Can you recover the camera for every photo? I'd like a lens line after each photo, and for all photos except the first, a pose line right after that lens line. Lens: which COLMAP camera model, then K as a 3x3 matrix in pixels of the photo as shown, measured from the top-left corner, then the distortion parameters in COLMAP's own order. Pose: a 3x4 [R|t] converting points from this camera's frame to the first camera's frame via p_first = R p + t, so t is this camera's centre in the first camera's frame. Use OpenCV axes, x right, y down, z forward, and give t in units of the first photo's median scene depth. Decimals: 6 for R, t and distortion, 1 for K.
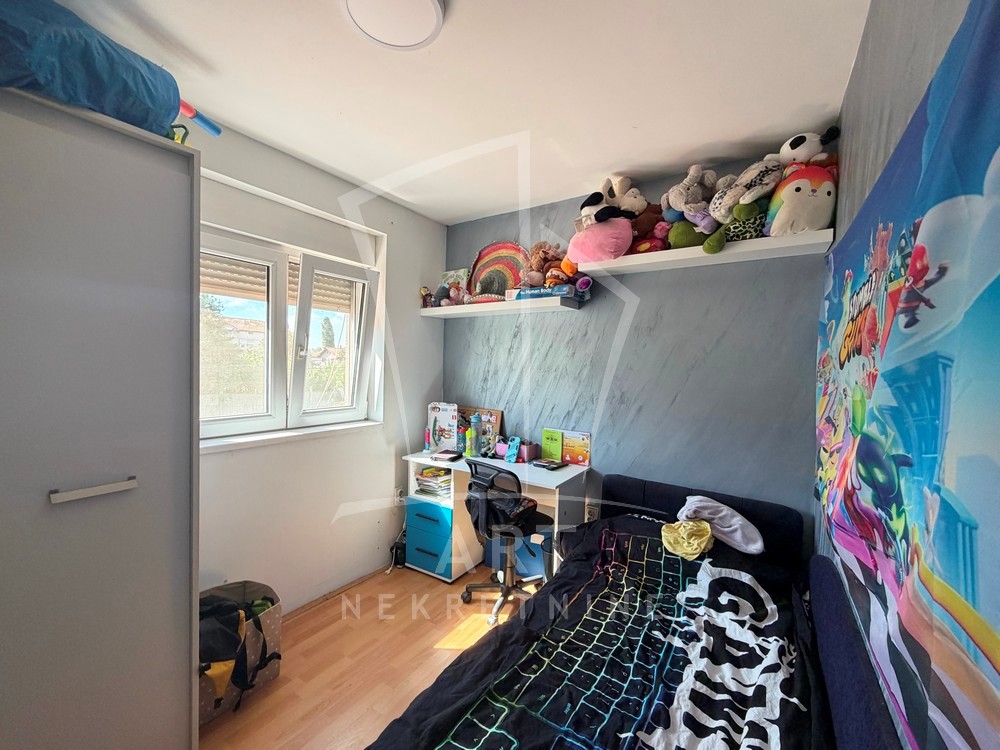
lens RADIAL K [[413.1, 0, 496.8], [0, 413.1, 374.6], [0, 0, 1]] dist [0.000426, 0.000156]
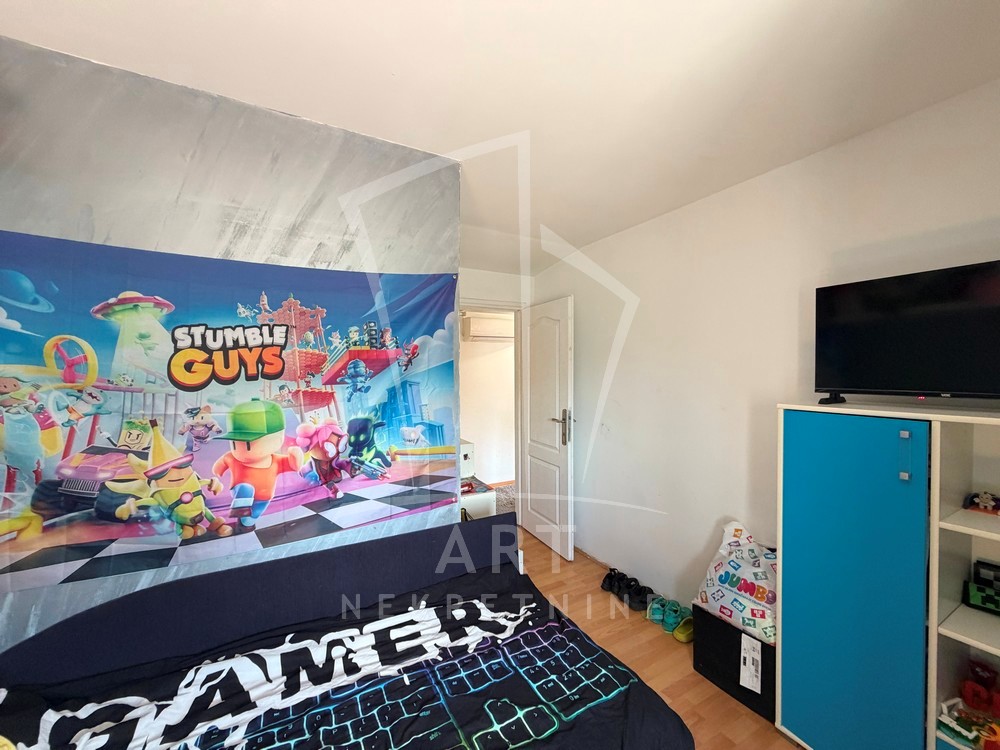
lens RADIAL K [[397.9, 0, 495.1], [0, 397.9, 375.3], [0, 0, 1]] dist [0.000943, -0.000455]
pose [[-0.883661, -0.026397, 0.467383, -0.255194], [-0.003990, 0.998797, 0.048867, -0.072386], [-0.468111, 0.041317, -0.882703, 1.007710]]
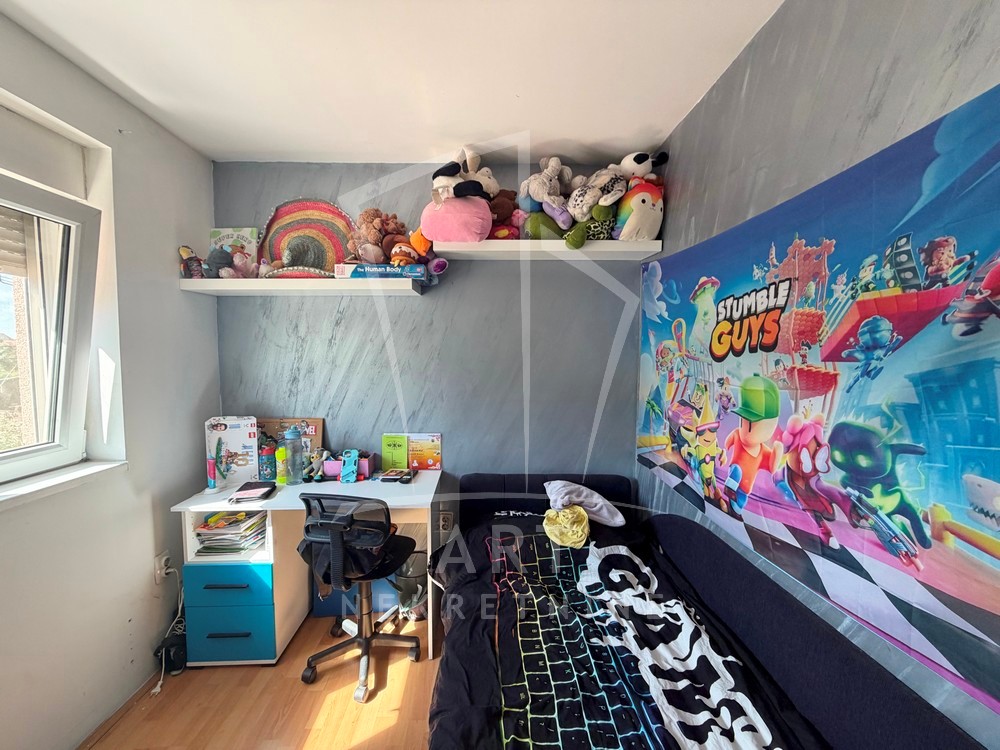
lens RADIAL K [[397.9, 0, 495.7], [0, 397.9, 375.4], [0, 0, 1]] dist [0.000943, -0.000455]
pose [[0.818629, -0.054690, 0.571713, -0.216593], [0.031157, 0.998219, 0.050876, -0.033455], [-0.573477, -0.023836, 0.818875, 0.279347]]
